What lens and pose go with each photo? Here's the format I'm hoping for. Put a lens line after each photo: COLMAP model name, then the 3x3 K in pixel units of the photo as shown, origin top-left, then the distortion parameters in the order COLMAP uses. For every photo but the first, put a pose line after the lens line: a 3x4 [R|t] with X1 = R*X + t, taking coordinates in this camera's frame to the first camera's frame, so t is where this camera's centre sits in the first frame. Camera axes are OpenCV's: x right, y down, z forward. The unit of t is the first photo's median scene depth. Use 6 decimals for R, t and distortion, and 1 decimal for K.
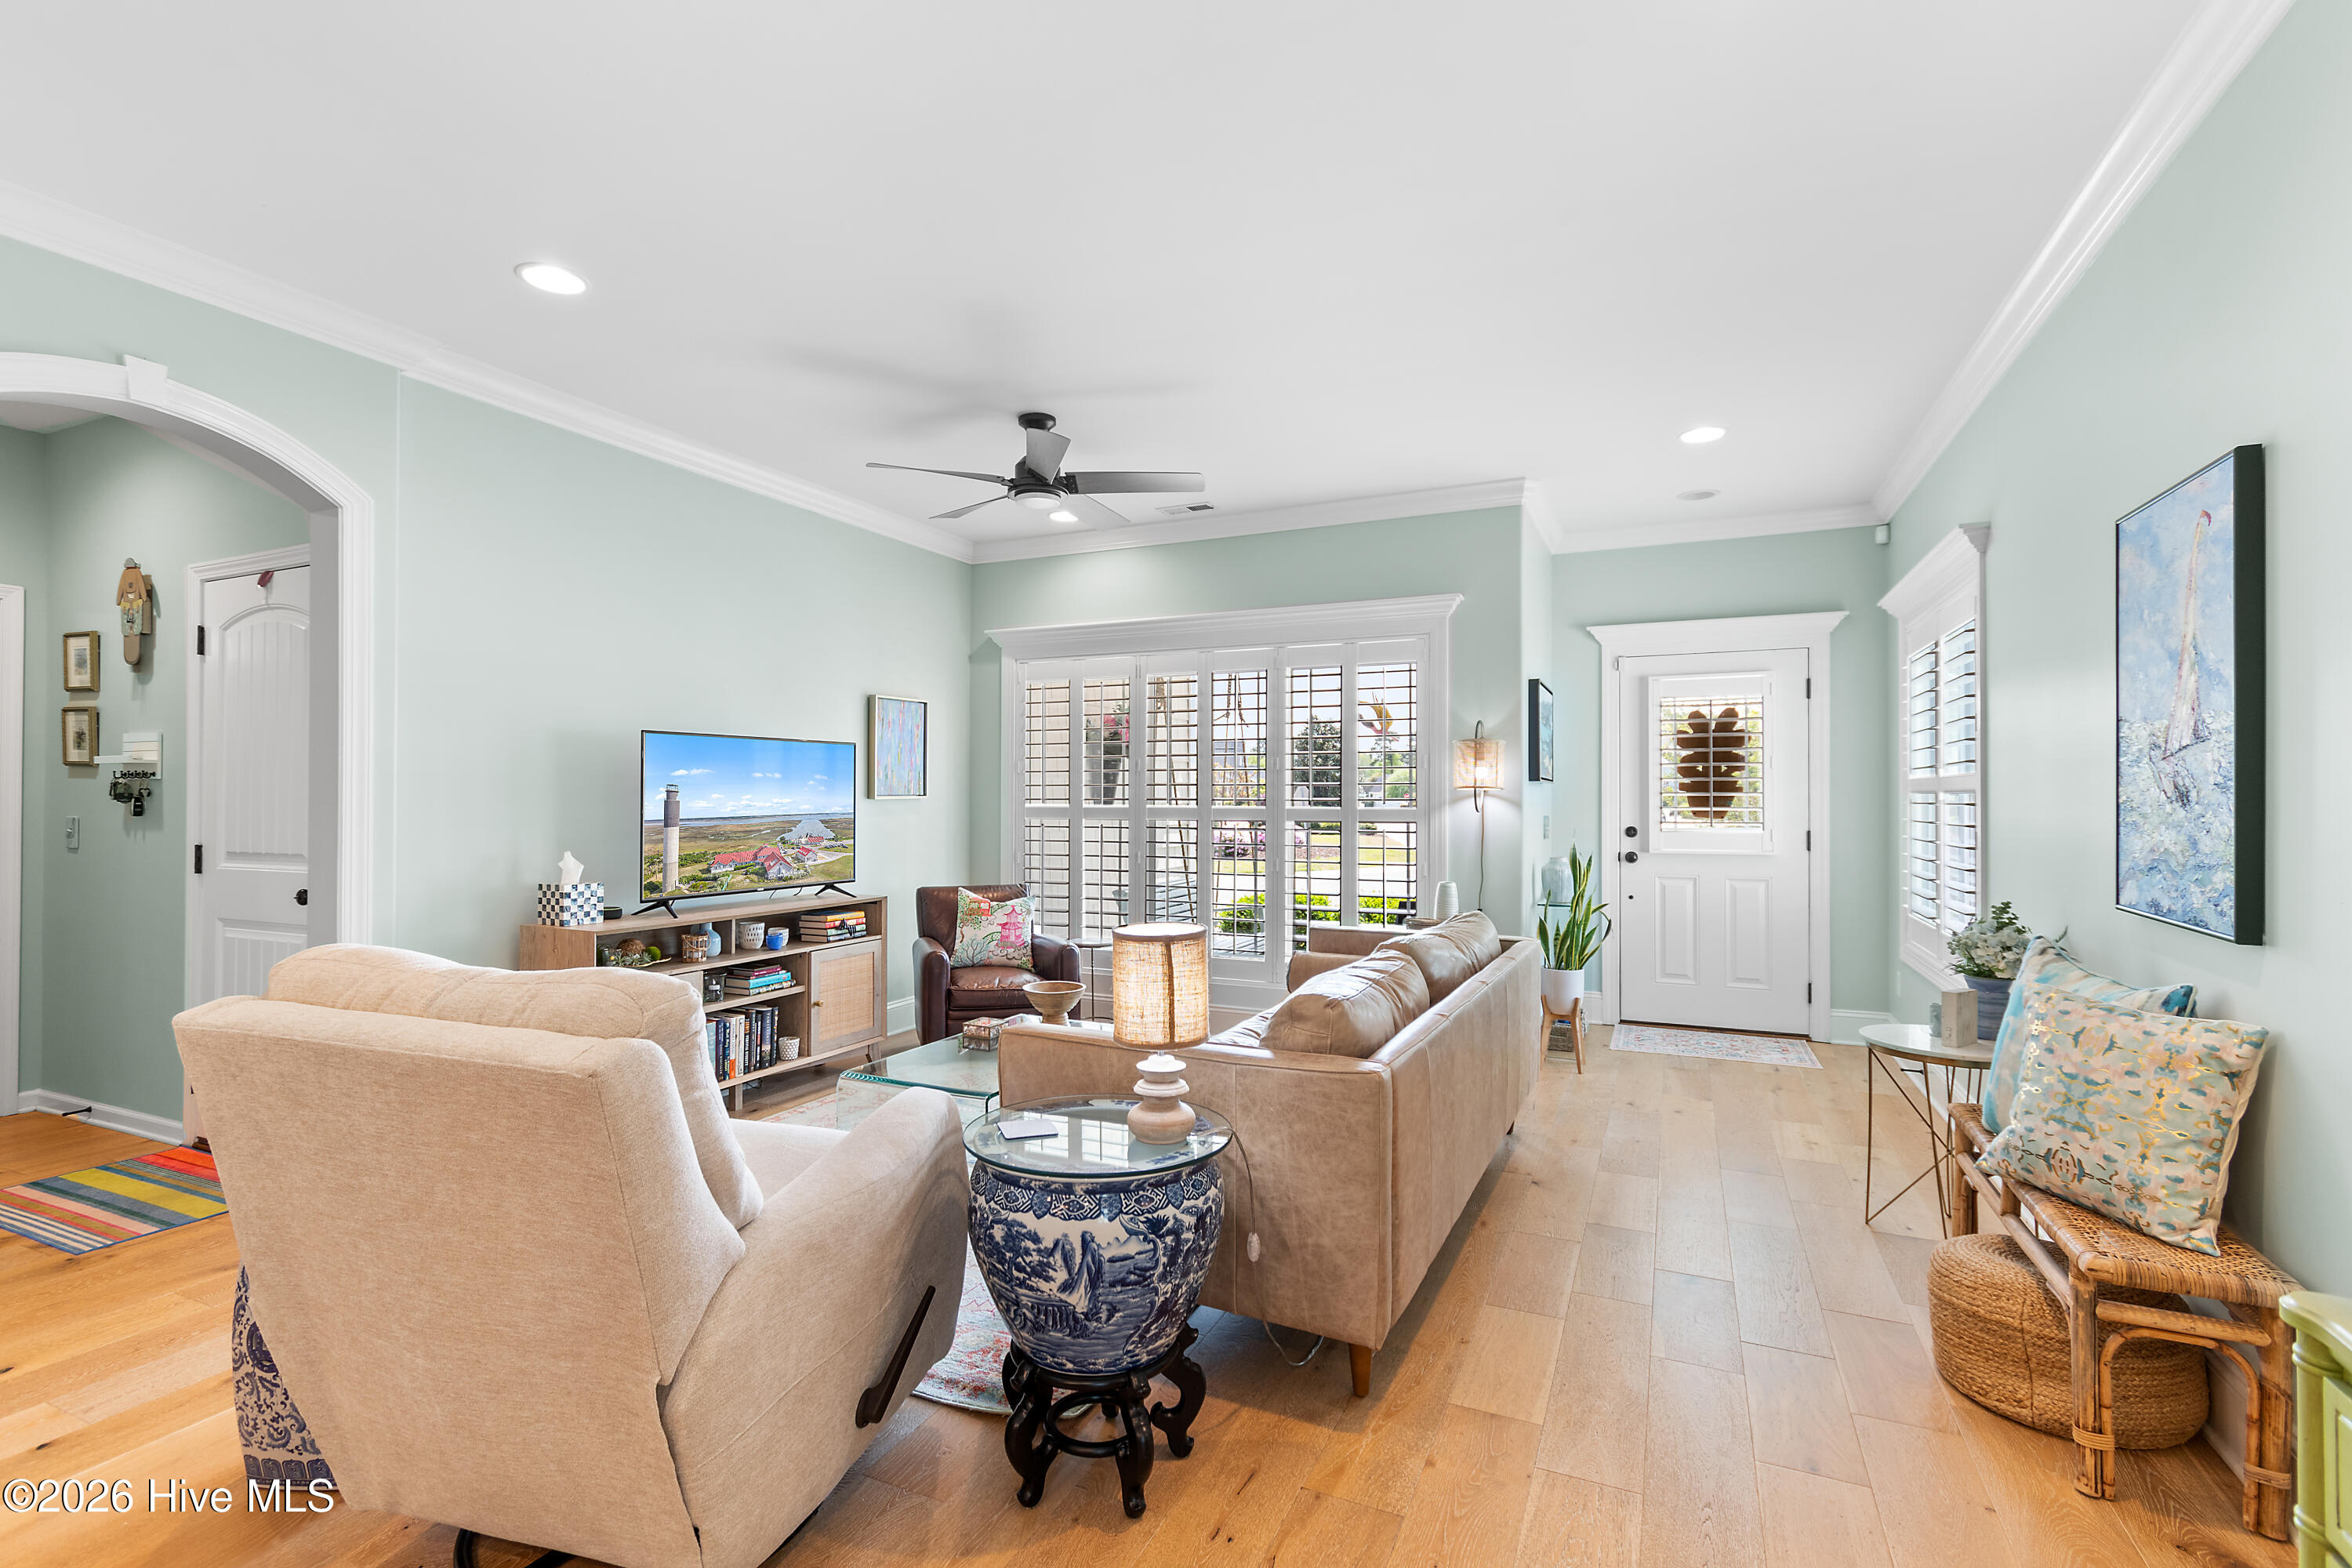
lens RADIAL K [[1052.2, 0, 1197.0], [0, 1052.2, 785.7], [0, 0, 1]] dist [0.008346, -0.001140]
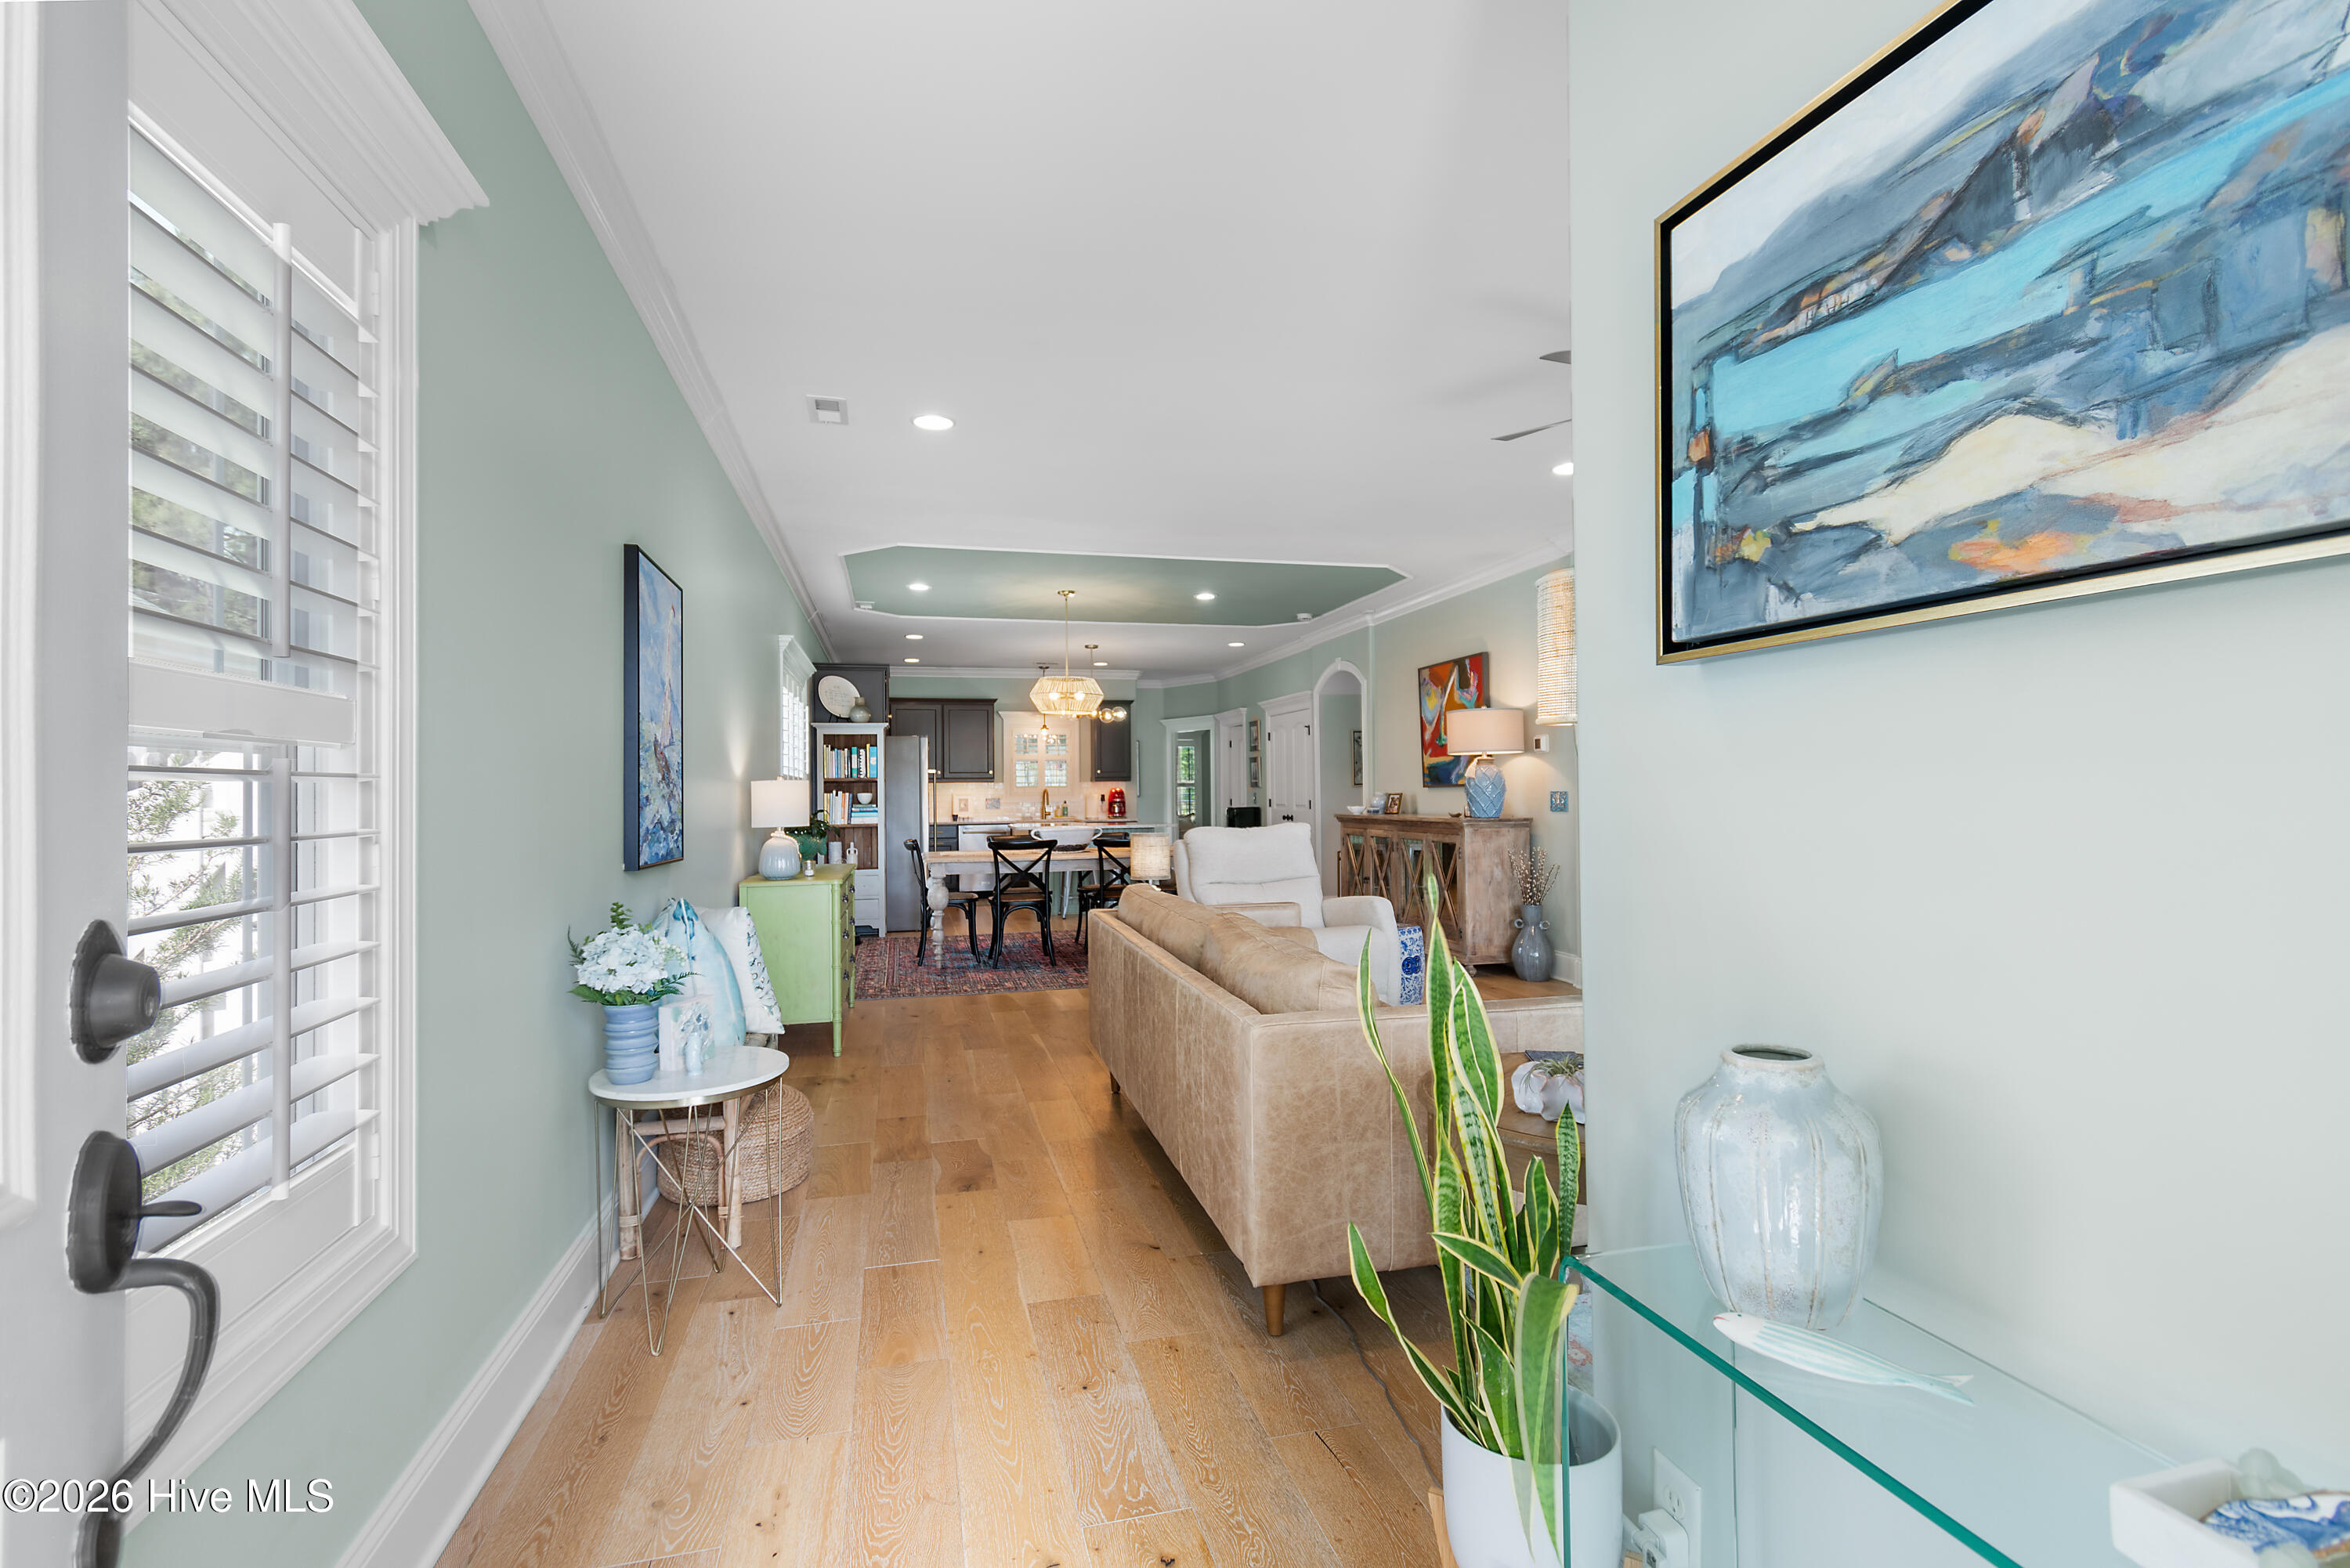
lens RADIAL K [[1051.3, 0, 1158.3], [0, 1051.3, 777.9], [0, 0, 1]] dist [0.008346, -0.001140]
pose [[-0.784914, -0.001413, -0.619603, 0.580983], [0.015190, 0.999653, -0.021523, 0.025301], [0.619419, -0.026306, -0.784620, 1.165263]]
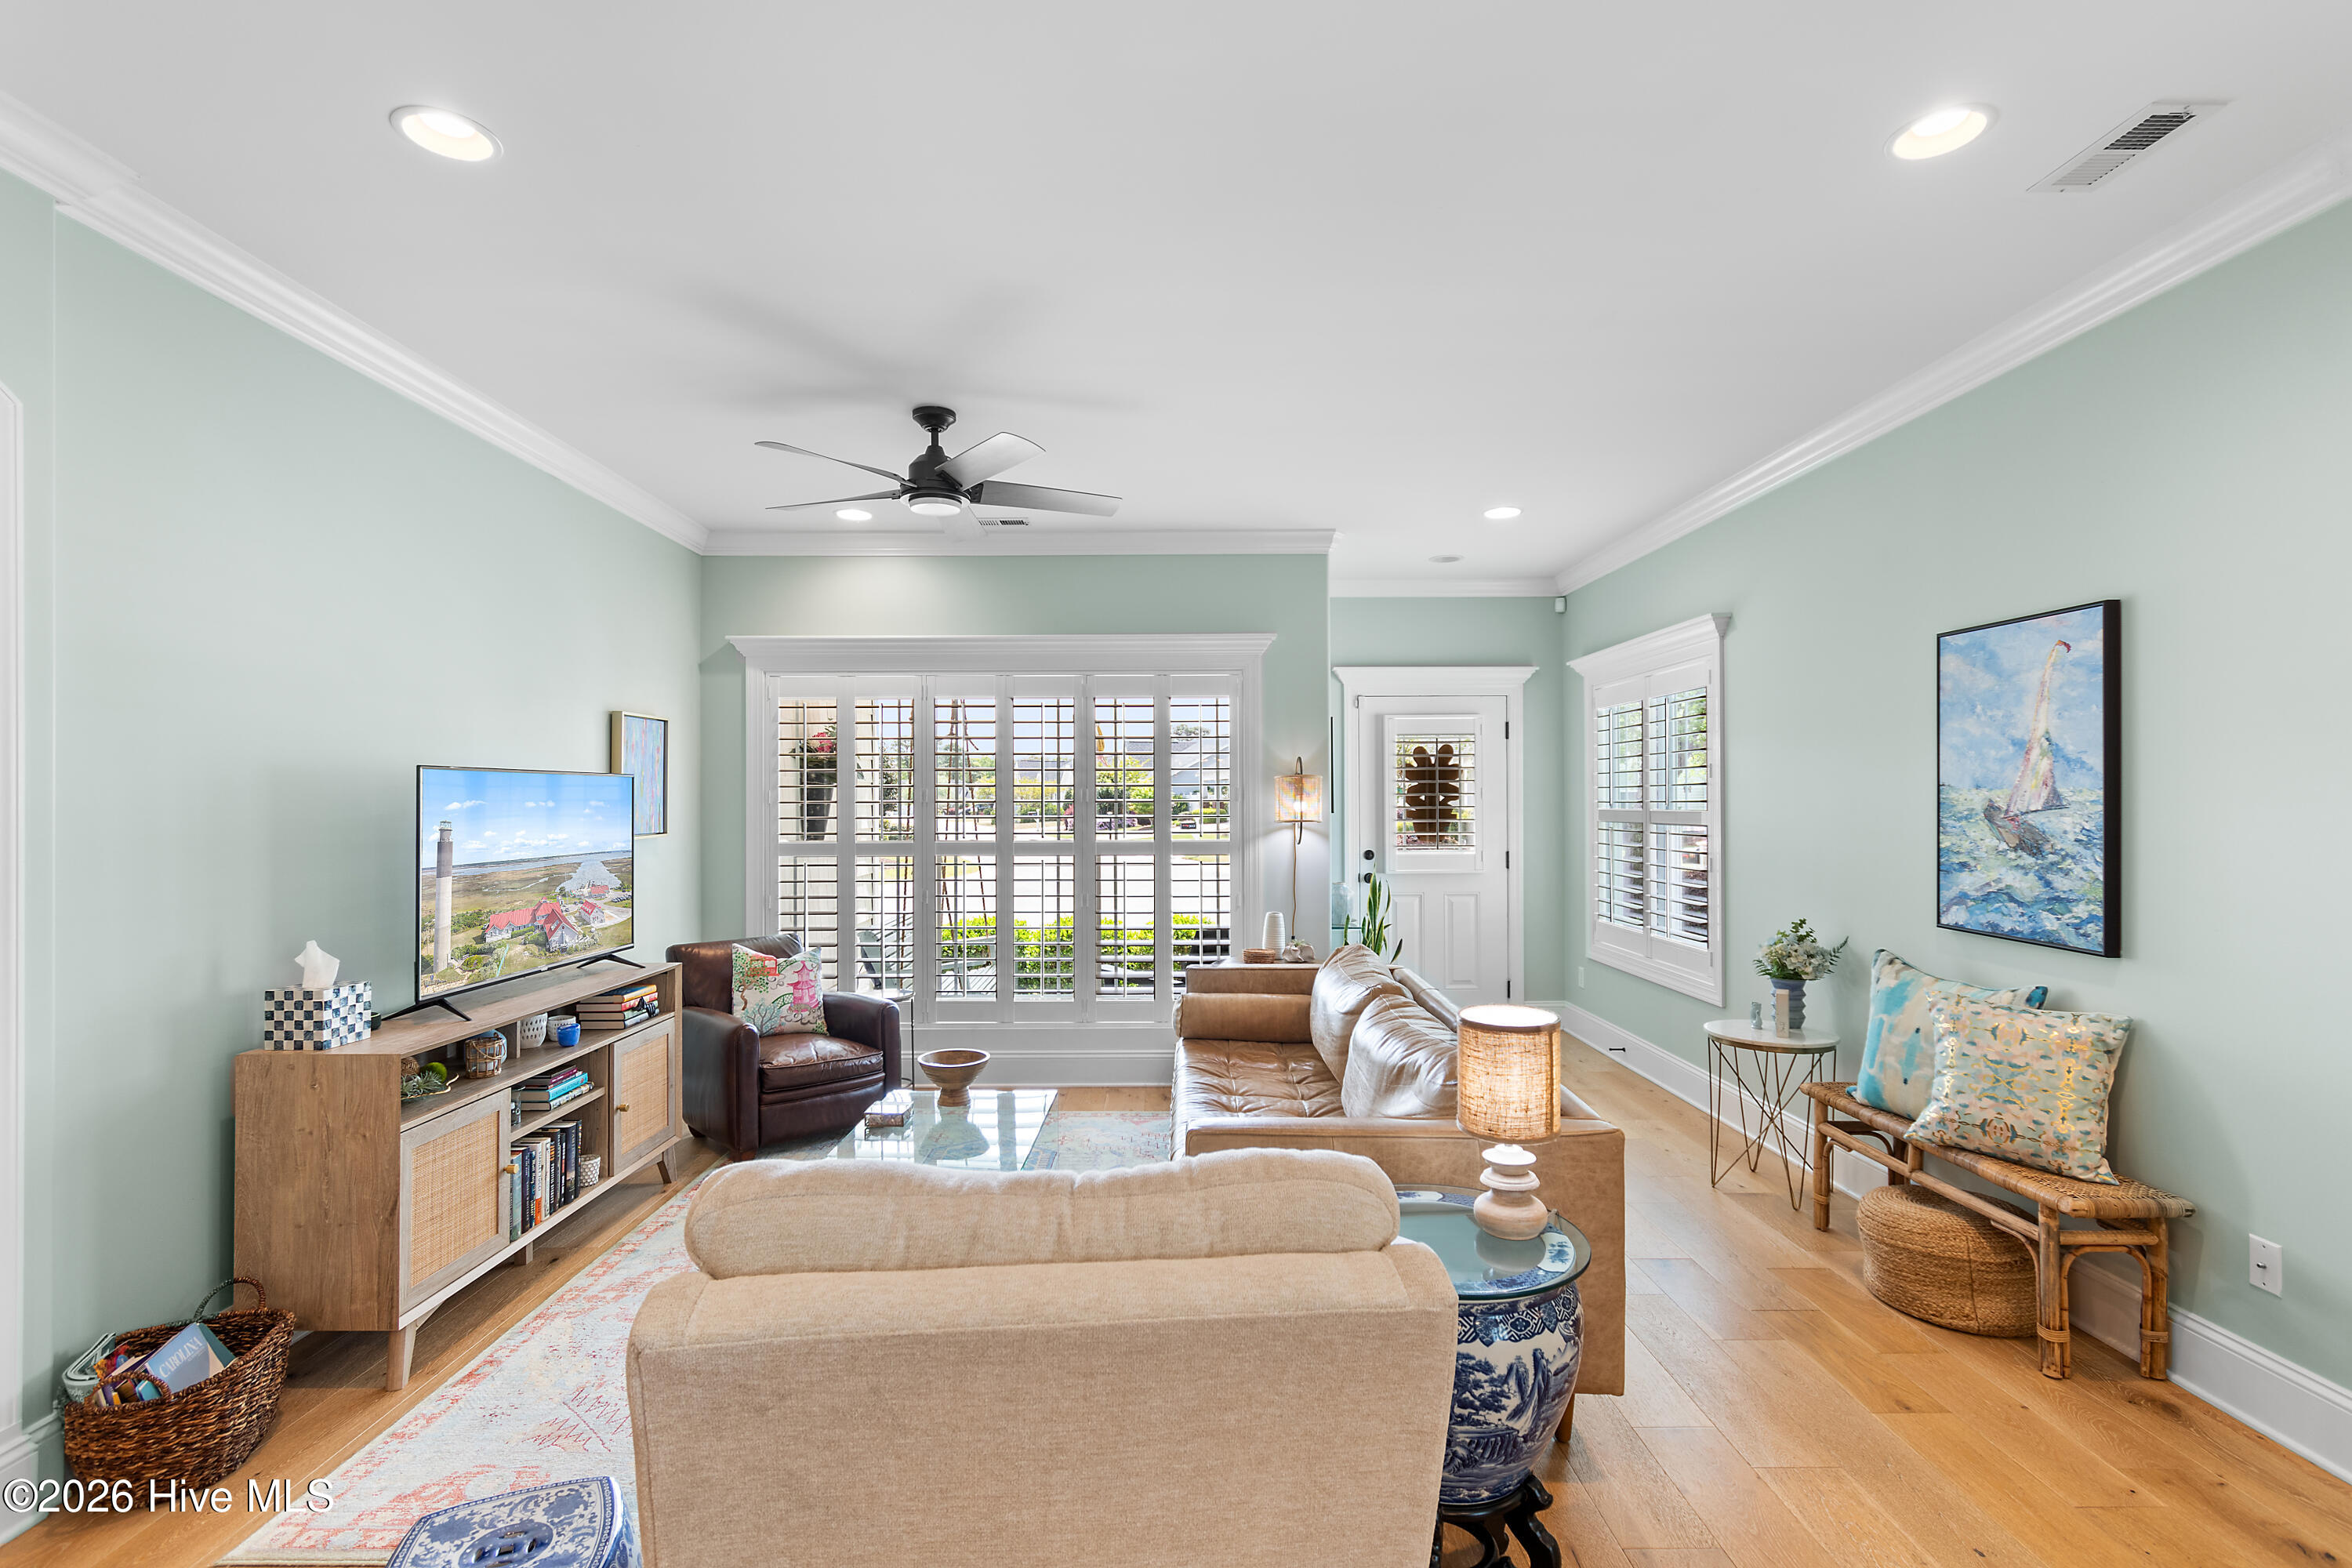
lens RADIAL K [[1052.2, 0, 1153.2], [0, 1052.2, 795.3], [0, 0, 1]] dist [0.008346, -0.001140]
pose [[0.909309, -0.002475, 0.416115, -0.295707], [0.000492, 0.999988, 0.004872, -0.028566], [-0.416122, -0.004225, 0.909299, 0.103955]]
